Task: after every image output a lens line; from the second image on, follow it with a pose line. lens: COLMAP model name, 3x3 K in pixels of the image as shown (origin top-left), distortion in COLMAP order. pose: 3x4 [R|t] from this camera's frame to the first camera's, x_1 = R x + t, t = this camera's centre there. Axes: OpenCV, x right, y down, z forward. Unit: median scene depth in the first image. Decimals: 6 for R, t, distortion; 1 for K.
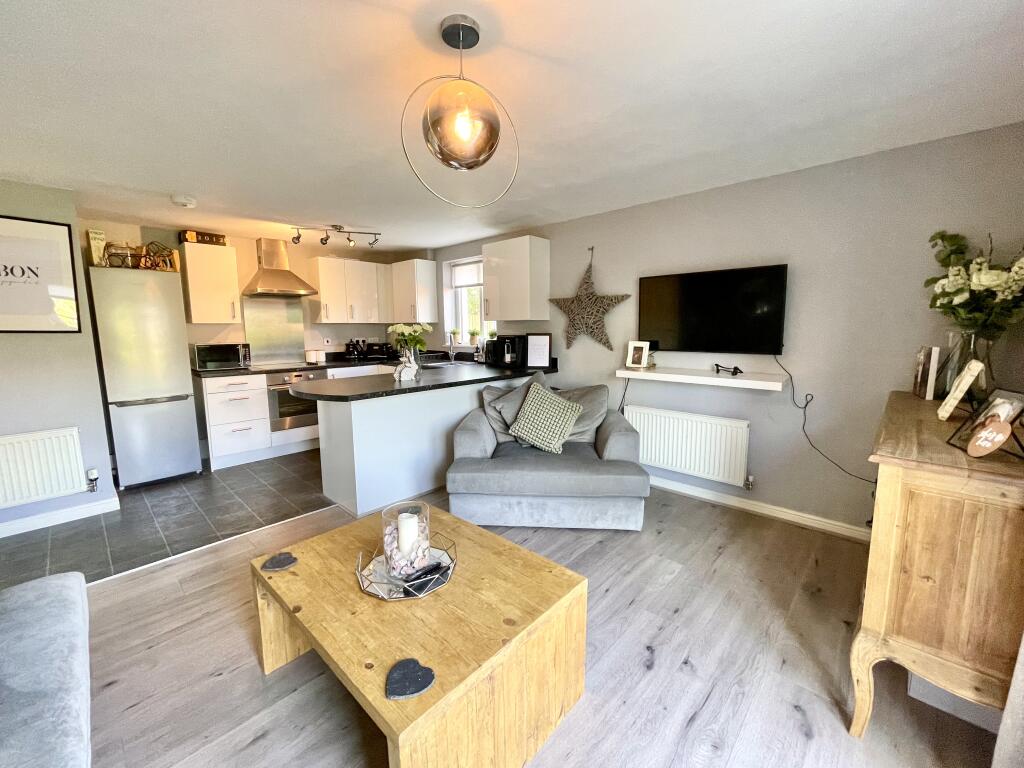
lens RADIAL K [[415.6, 0, 509.1], [0, 415.6, 380.1], [0, 0, 1]] dist [-0.008216, 0.001249]
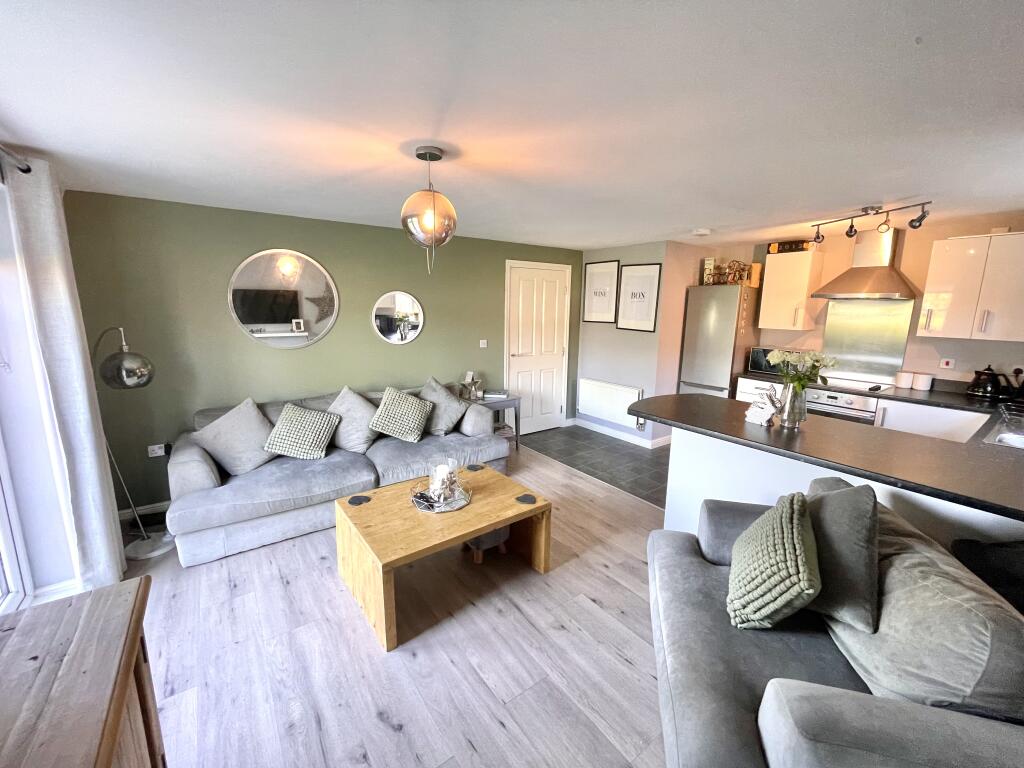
lens RADIAL K [[415.6, 0, 510.7], [0, 415.6, 382.1], [0, 0, 1]] dist [-0.008216, 0.001249]
pose [[-0.186663, 0.183379, -0.965157, 0.436845], [-0.138160, 0.967761, 0.210594, -0.133839], [0.972661, 0.172656, -0.155310, 0.527202]]
